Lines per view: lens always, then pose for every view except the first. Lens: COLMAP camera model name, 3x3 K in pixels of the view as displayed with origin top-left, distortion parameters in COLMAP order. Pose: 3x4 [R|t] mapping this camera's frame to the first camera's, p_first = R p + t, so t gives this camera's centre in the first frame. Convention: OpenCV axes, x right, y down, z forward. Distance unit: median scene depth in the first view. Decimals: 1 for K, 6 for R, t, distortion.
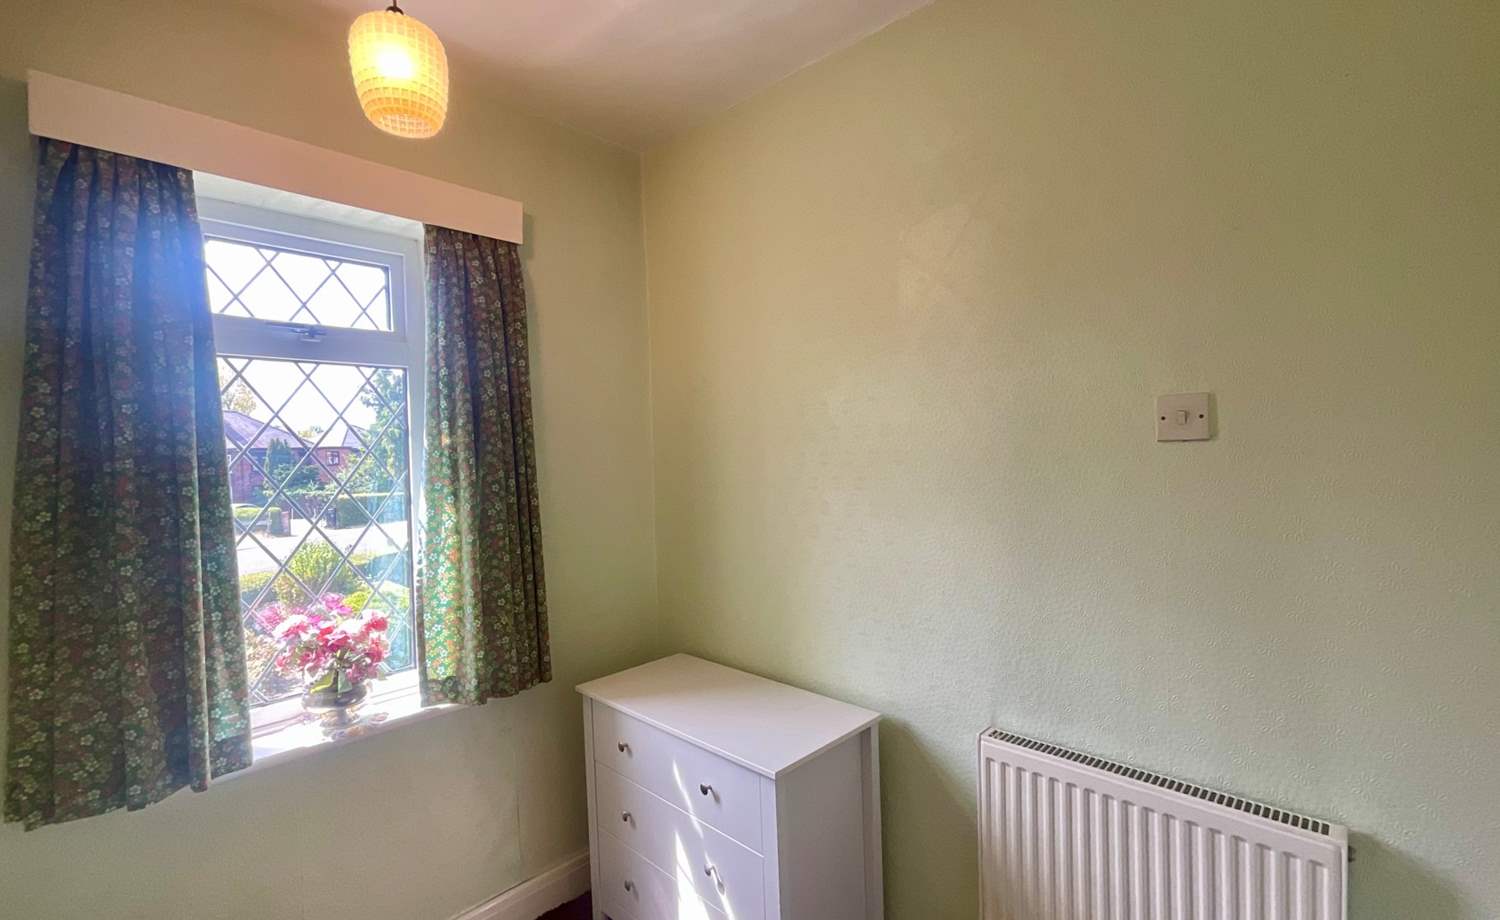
lens RADIAL K [[608.3, 0, 749.3], [0, 608.3, 464.4], [0, 0, 1]] dist [-0.001077, 0.000534]
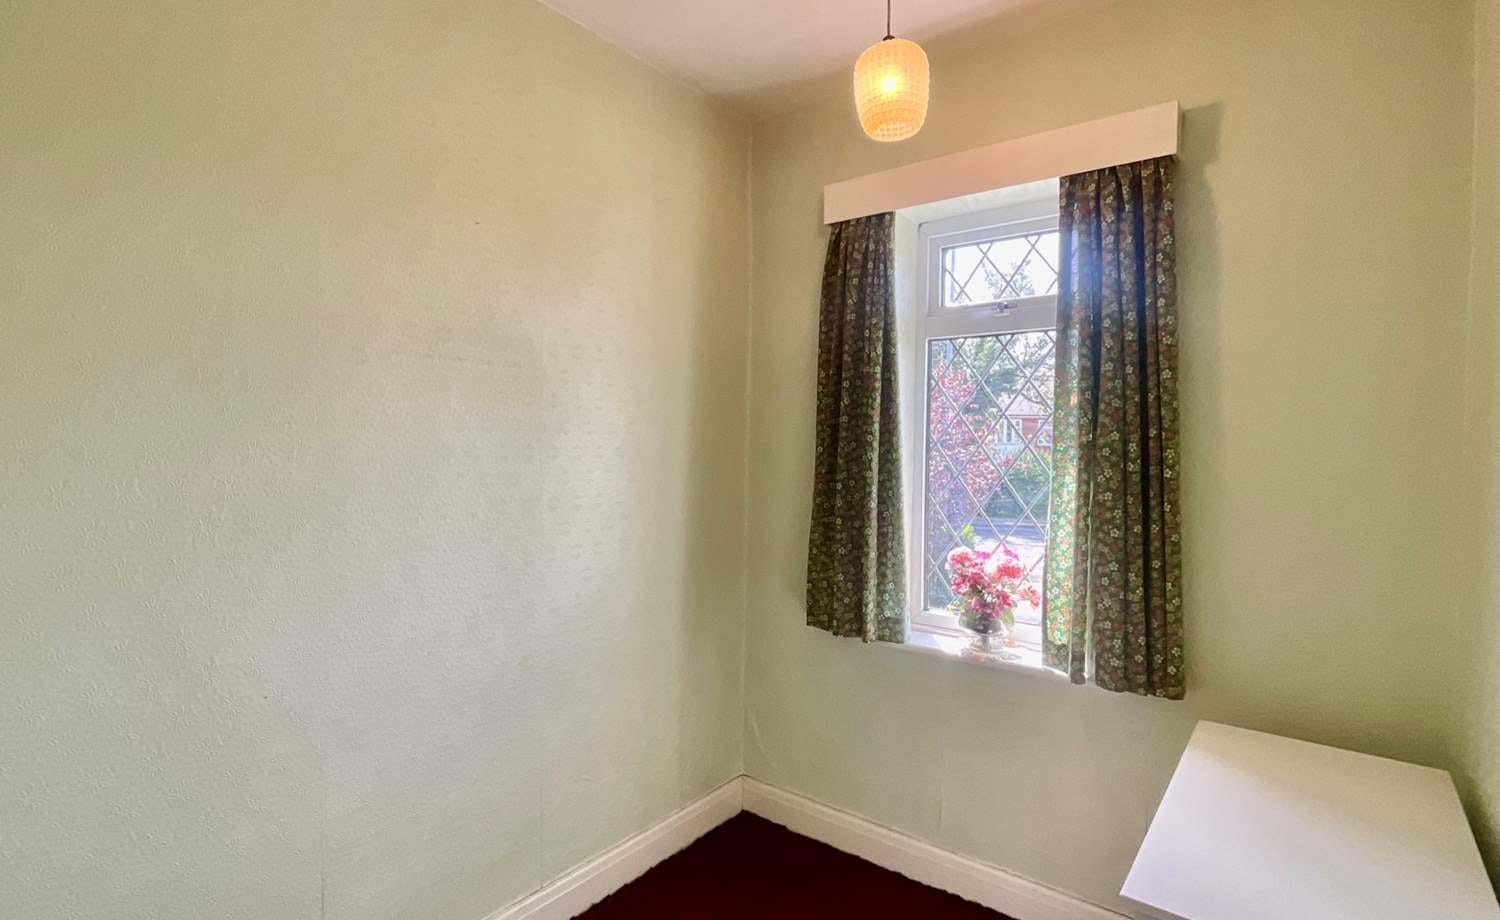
lens RADIAL K [[658.4, 0, 750.0], [0, 658.4, 458.1], [0, 0, 1]] dist [-0.001269, 0.000407]
pose [[0.185128, 0.060455, -0.980853, 0.427251], [-0.027485, 0.998034, 0.056327, 0.007936], [0.982330, 0.016531, 0.186426, 0.312296]]
